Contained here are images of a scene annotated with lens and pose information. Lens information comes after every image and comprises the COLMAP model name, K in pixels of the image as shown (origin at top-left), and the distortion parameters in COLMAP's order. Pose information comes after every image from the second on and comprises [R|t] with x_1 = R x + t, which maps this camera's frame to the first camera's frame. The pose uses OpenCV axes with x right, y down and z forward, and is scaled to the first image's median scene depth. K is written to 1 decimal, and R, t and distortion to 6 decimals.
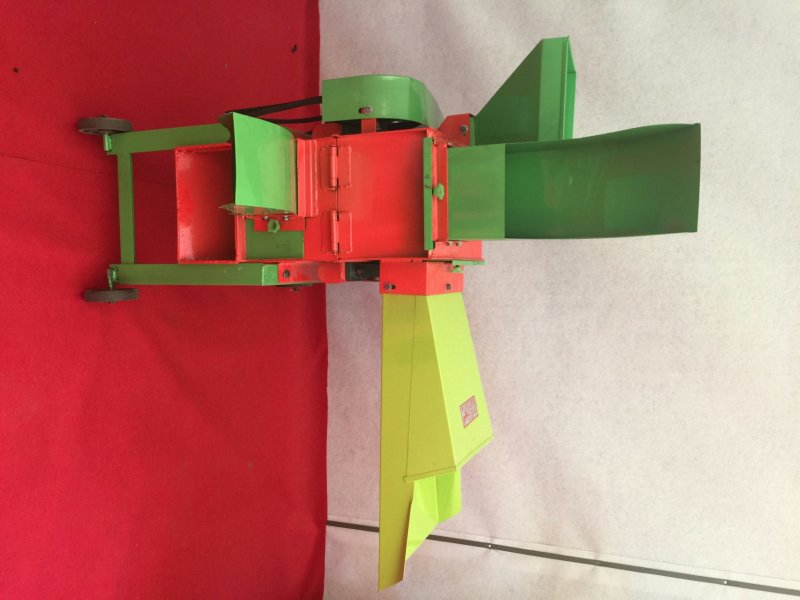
lens RADIAL K [[691.5, 0, 401.1], [0, 691.5, 300.0], [0, 0, 1]] dist [0.052148, -0.086909]
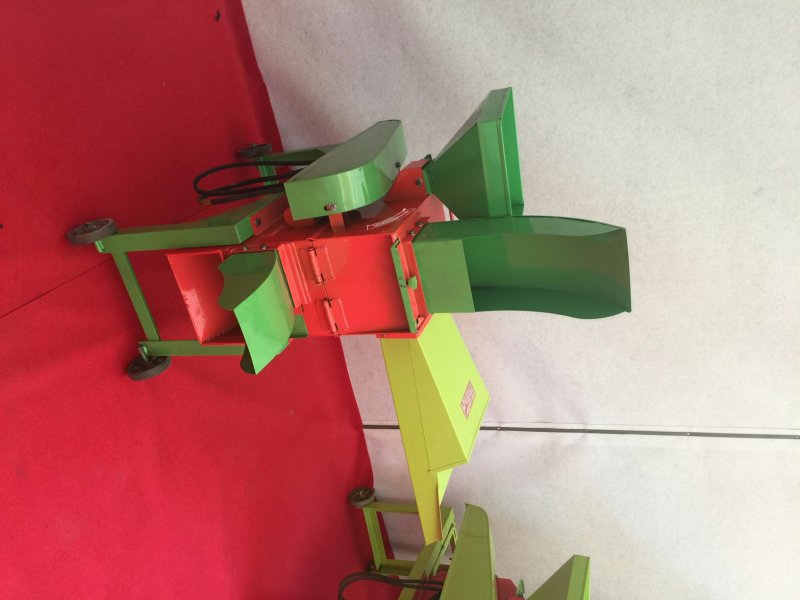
lens RADIAL K [[691.5, 0, 398.9], [0, 691.5, 302.4], [0, 0, 1]] dist [0.052148, -0.086909]
pose [[0.976650, -0.213641, -0.022623, 0.034234], [0.207587, 0.911328, 0.355513, -0.359803], [-0.055335, -0.351908, 0.934398, -0.060119]]
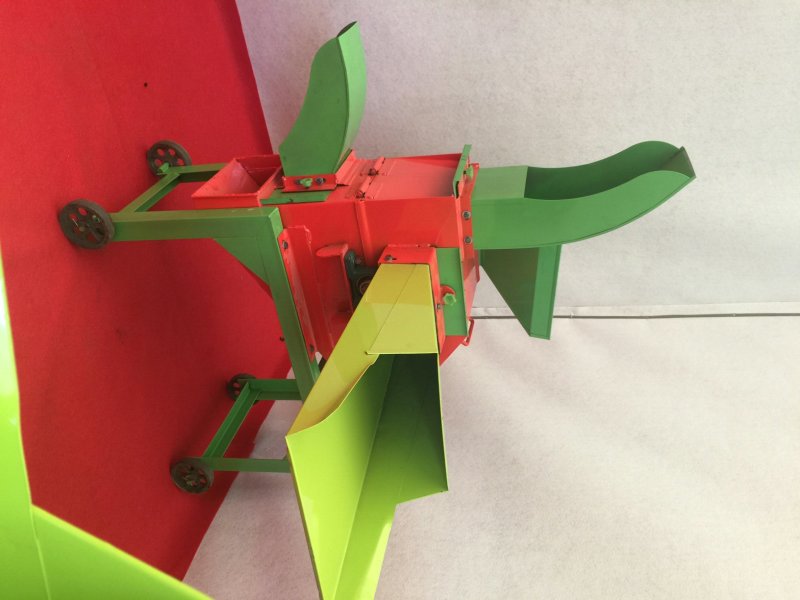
lens RADIAL K [[691.5, 0, 397.7], [0, 691.5, 298.3], [0, 0, 1]] dist [0.052148, -0.086909]
pose [[0.938754, 0.344344, -0.012972, 0.016498], [-0.188722, 0.482270, -0.855453, 0.639274], [-0.288314, 0.805508, 0.517718, 0.400682]]
